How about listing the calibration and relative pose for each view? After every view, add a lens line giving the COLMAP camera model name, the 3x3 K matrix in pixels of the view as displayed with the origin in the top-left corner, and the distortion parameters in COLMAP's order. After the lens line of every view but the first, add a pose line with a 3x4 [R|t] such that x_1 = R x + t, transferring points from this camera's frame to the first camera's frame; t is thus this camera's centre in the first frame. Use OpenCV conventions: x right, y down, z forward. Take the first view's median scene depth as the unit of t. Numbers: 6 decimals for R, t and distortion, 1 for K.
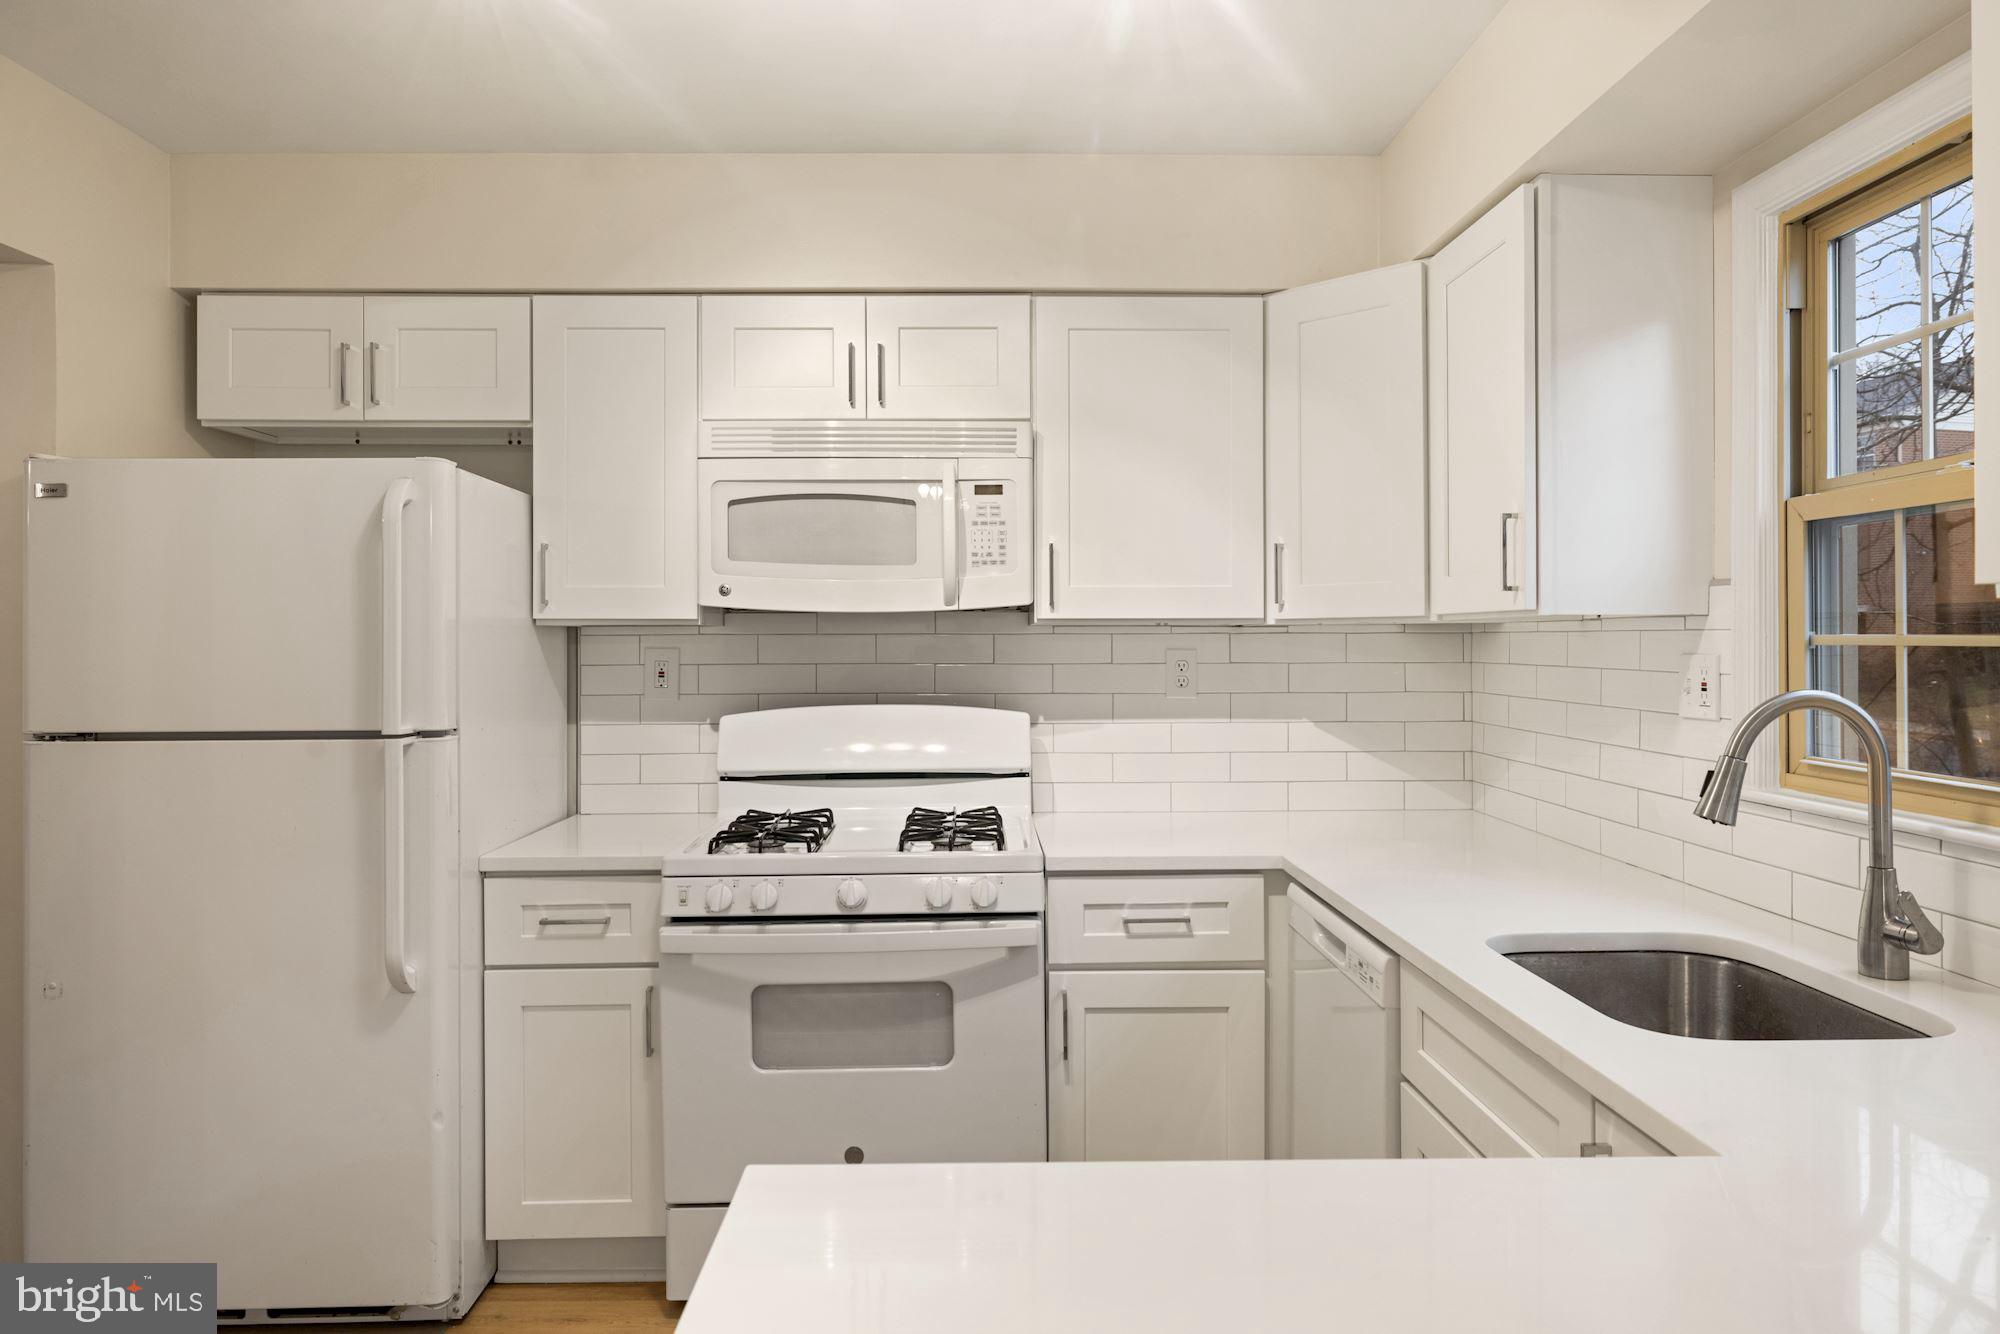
lens RADIAL K [[1275.9, 0, 990.4], [0, 1275.9, 644.5], [0, 0, 1]] dist [-0.001306, 0.000491]
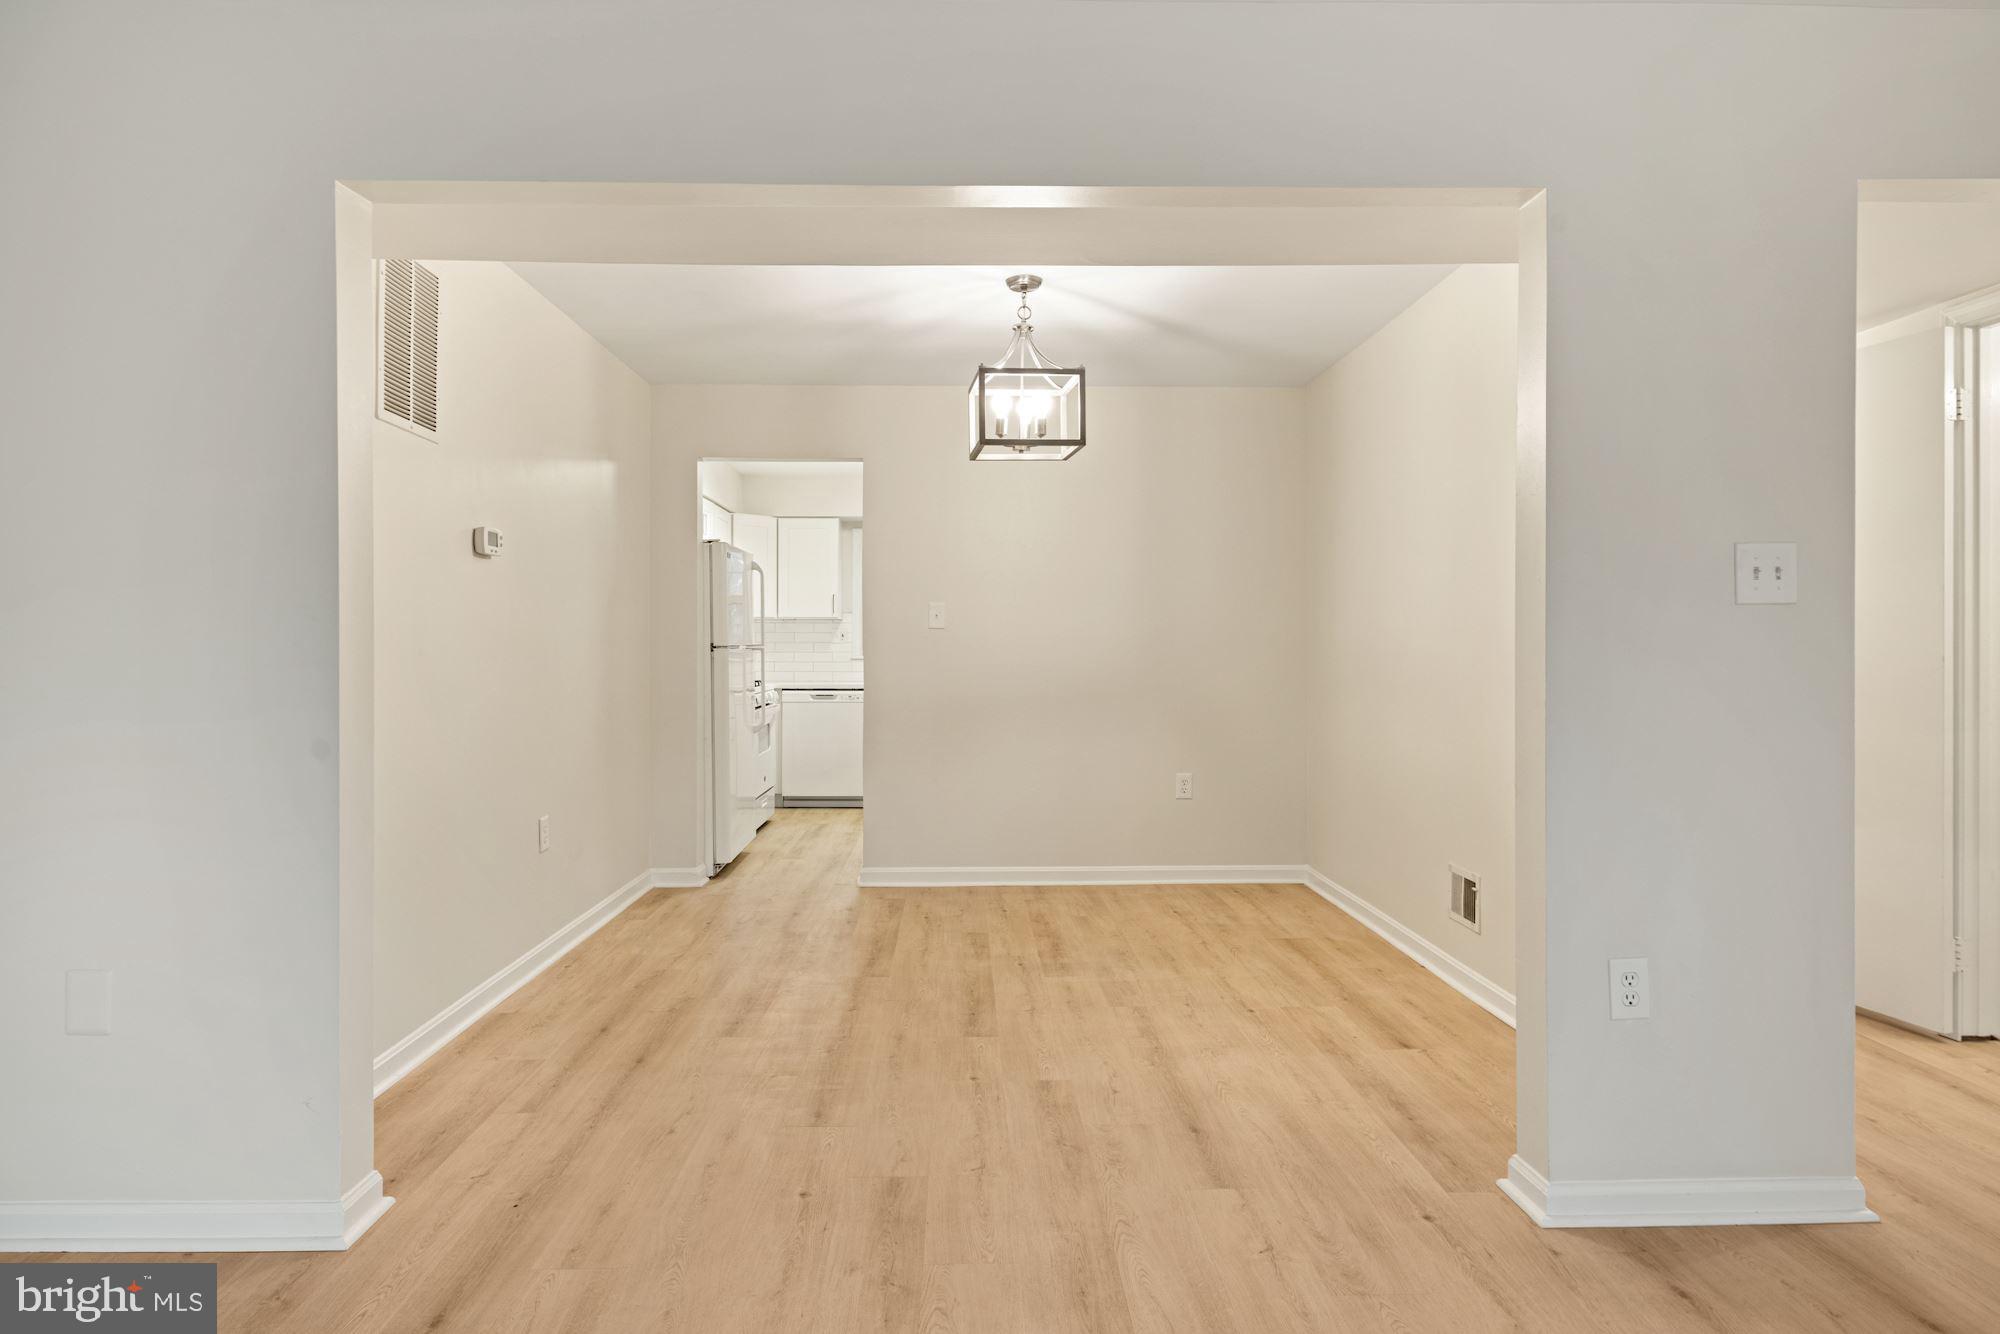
lens RADIAL K [[1134.2, 0, 1000.0], [0, 1134.2, 667.0], [0, 0, 1]] dist [0.033045, -0.000142]
pose [[-0.010368, -0.012012, 0.999874, -2.723409], [0.000119, 0.999928, 0.012014, 0.075098], [-0.999946, 0.000243, -0.010366, 0.385827]]
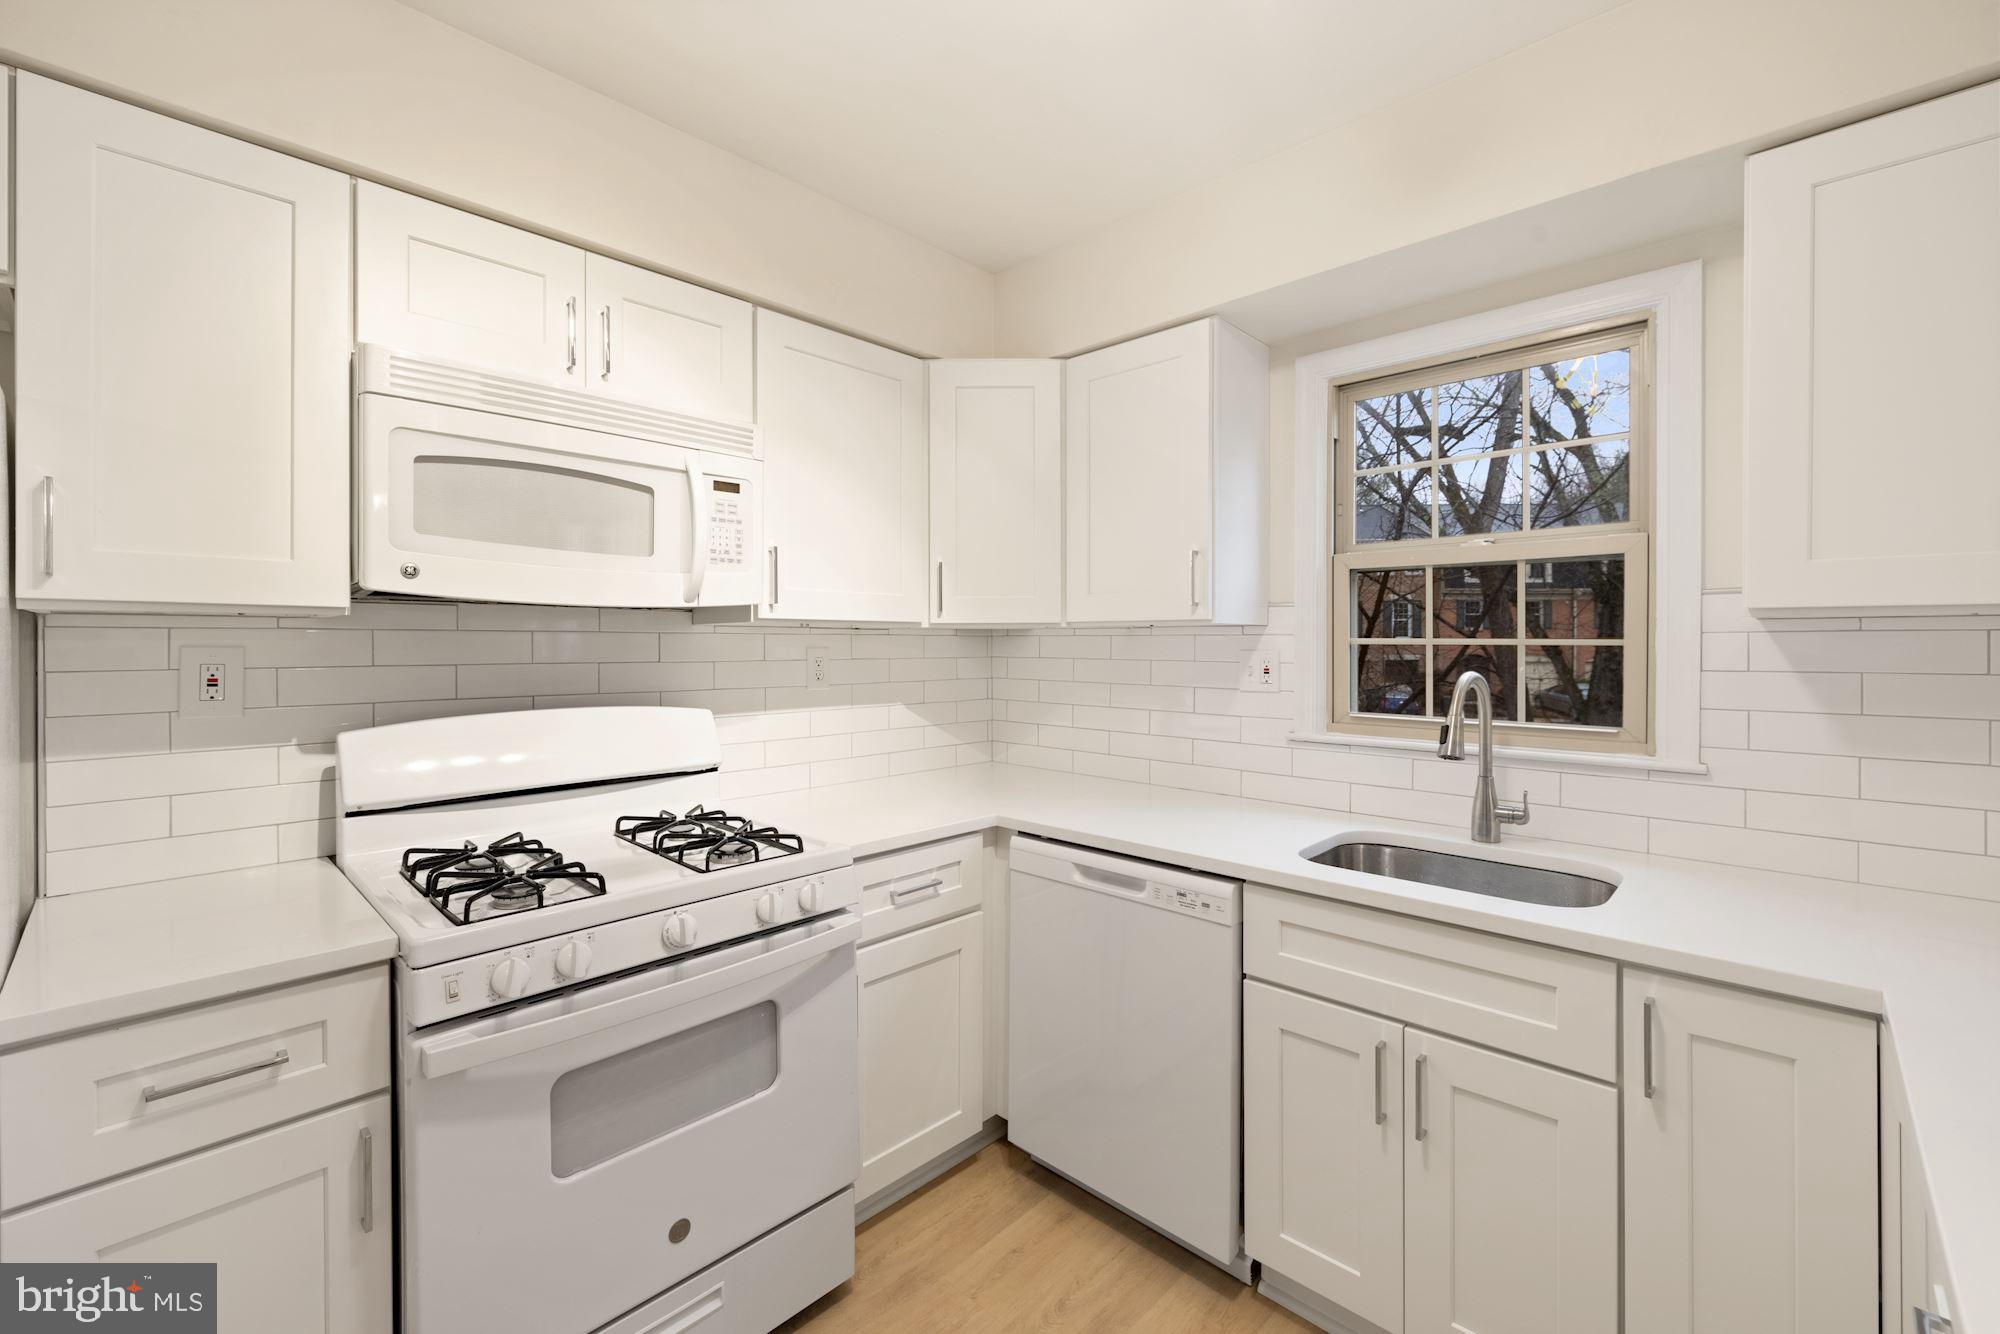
lens RADIAL K [[837.5, 0, 990.7], [0, 837.5, 646.8], [0, 0, 1]] dist [-0.001768, 0.000228]
pose [[0.707412, 0.000230, 0.706801, -0.324331], [-0.001458, 0.999998, 0.001133, 0.002078], [-0.706800, -0.001832, 0.707412, 0.403781]]
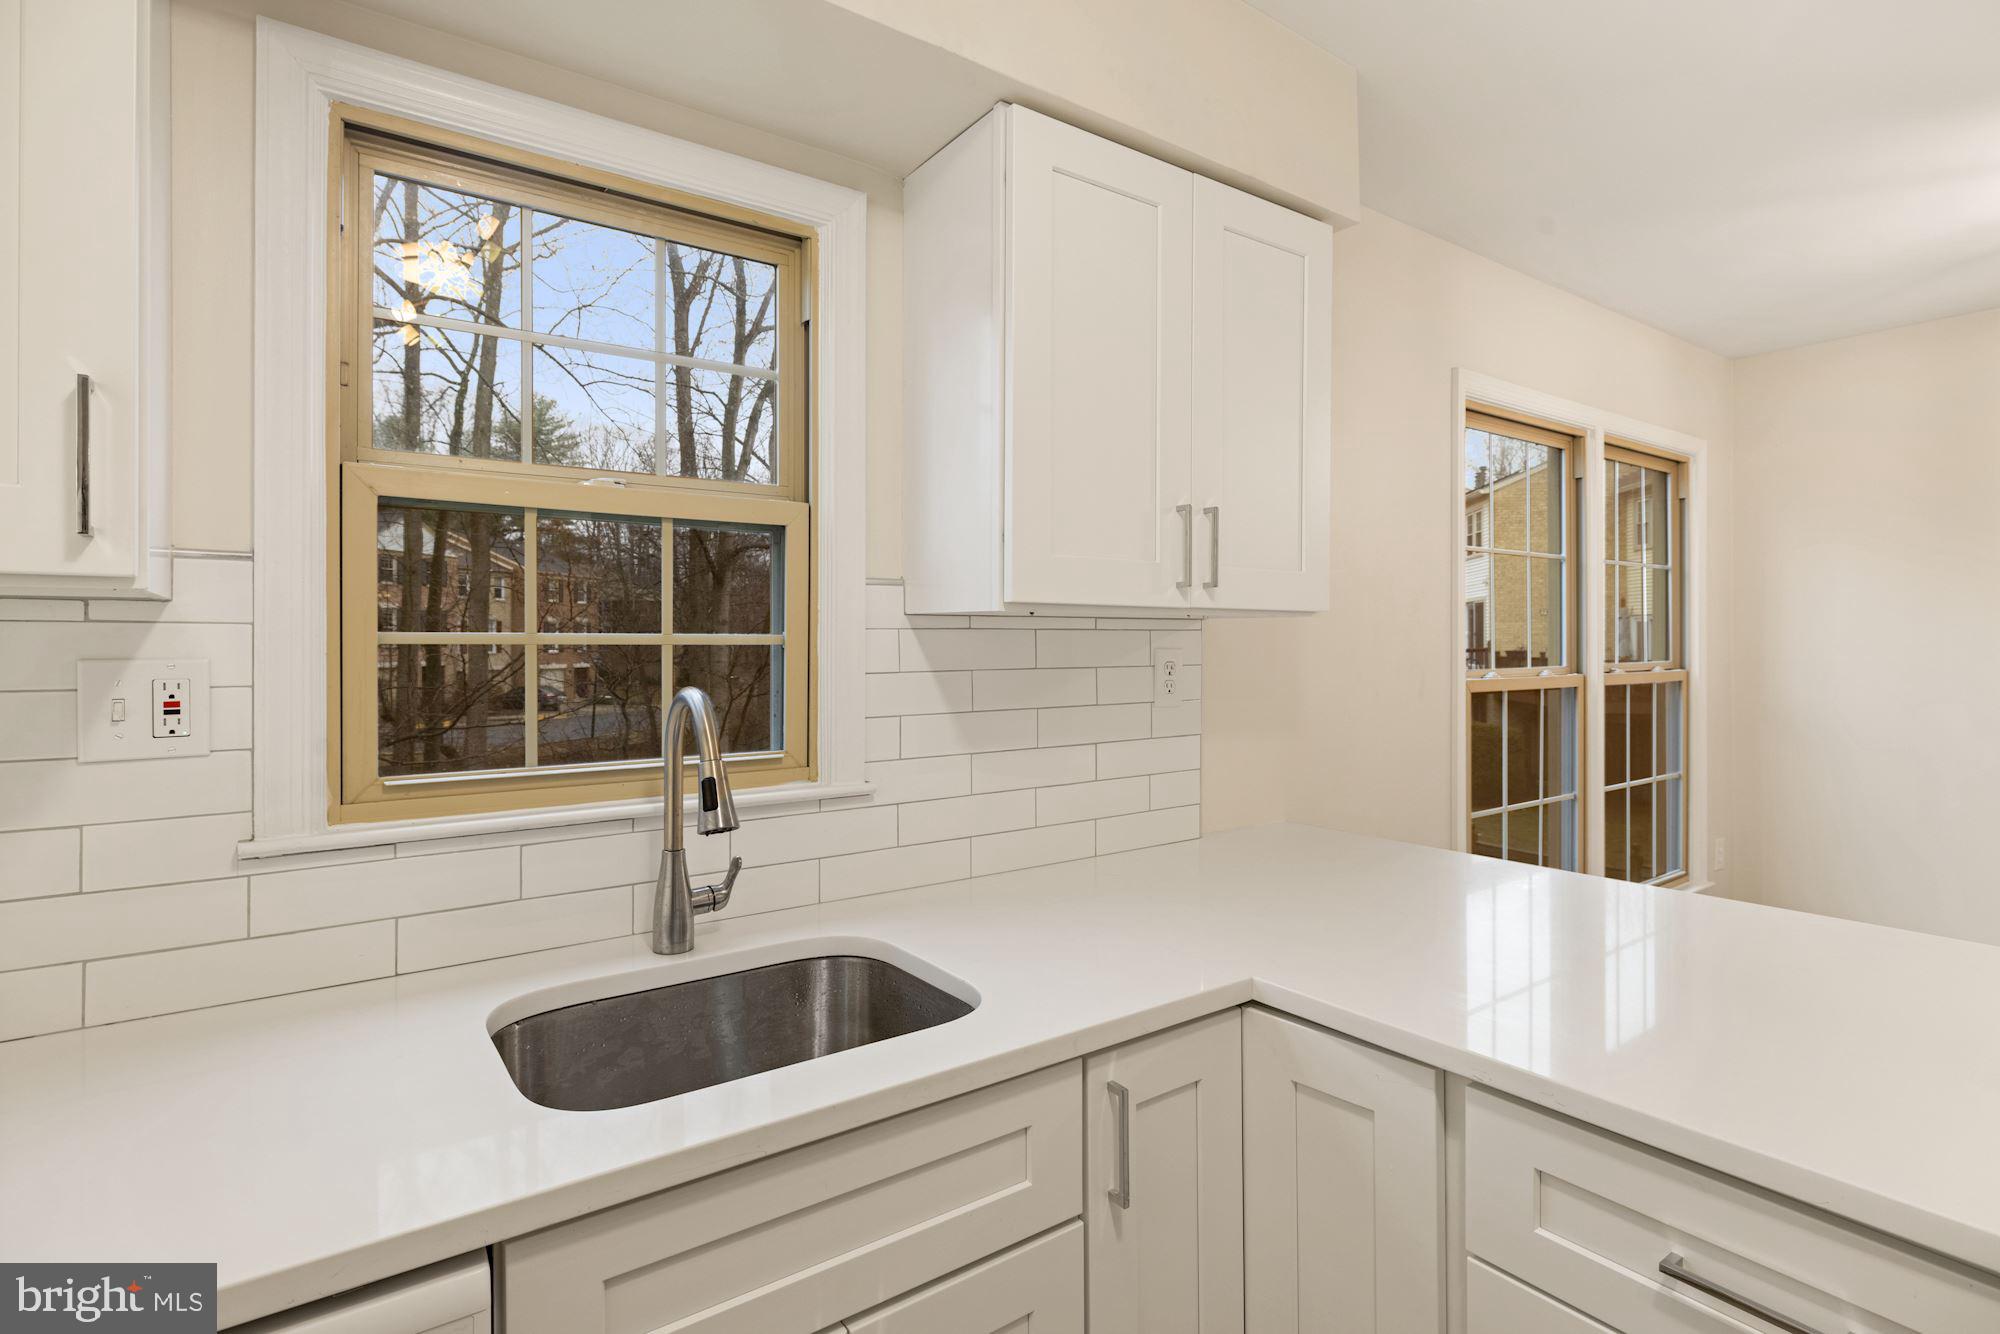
lens RADIAL K [[980.9, 0, 997.6], [0, 980.9, 639.5], [0, 0, 1]] dist [-0.003976, -0.000527]
pose [[-0.568494, 0.005951, 0.822666, -0.083781], [0.004726, 0.999981, -0.003967, 0.001220], [-0.822674, 0.001633, -0.568512, 0.739918]]
